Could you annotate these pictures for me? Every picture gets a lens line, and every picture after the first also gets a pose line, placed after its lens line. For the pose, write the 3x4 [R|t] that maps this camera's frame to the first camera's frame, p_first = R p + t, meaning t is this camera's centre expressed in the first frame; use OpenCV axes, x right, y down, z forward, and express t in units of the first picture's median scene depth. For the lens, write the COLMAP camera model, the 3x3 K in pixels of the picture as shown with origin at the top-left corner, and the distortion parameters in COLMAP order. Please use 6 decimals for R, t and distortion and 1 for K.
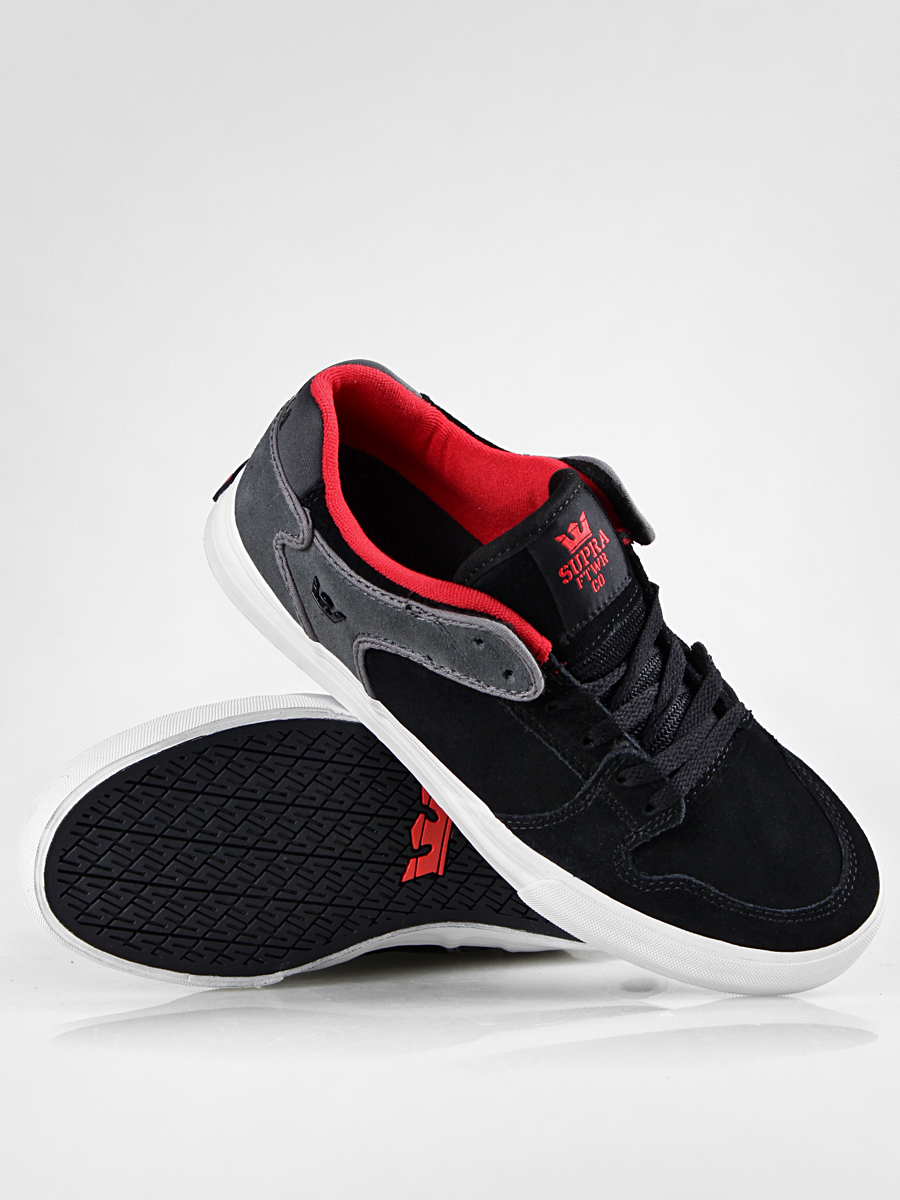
lens RADIAL K [[3659.5, 0, 450.0], [0, 3659.5, 600.0], [0, 0, 1]] dist [0.115669, 1.019374]
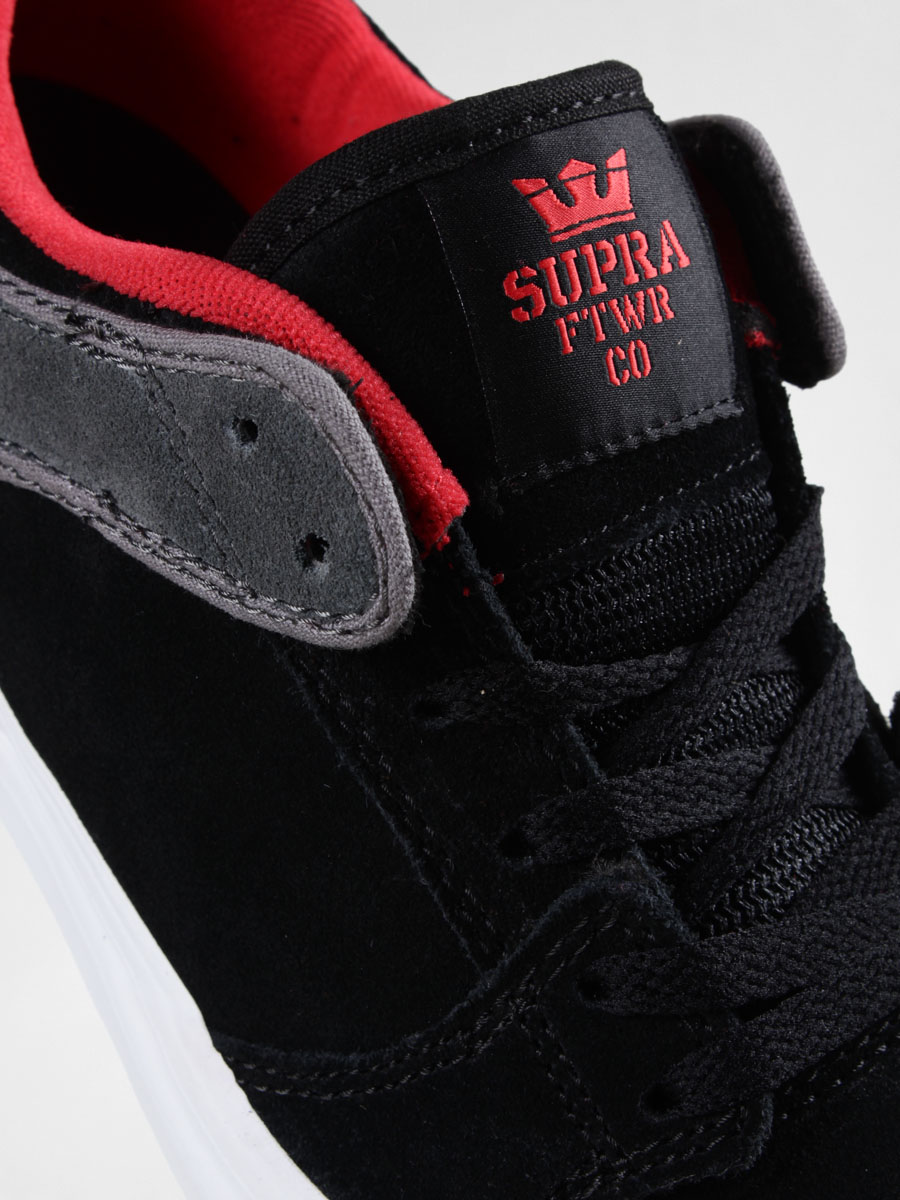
lens RADIAL K [[3659.5, 0, 450.0], [0, 3659.5, 600.0], [0, 0, 1]] dist [0.115669, 1.019374]
pose [[0.972144, 0.215701, -0.091698, 0.056814], [-0.230688, 0.949749, -0.211563, 0.087770], [0.041456, 0.226824, 0.973053, 0.680756]]
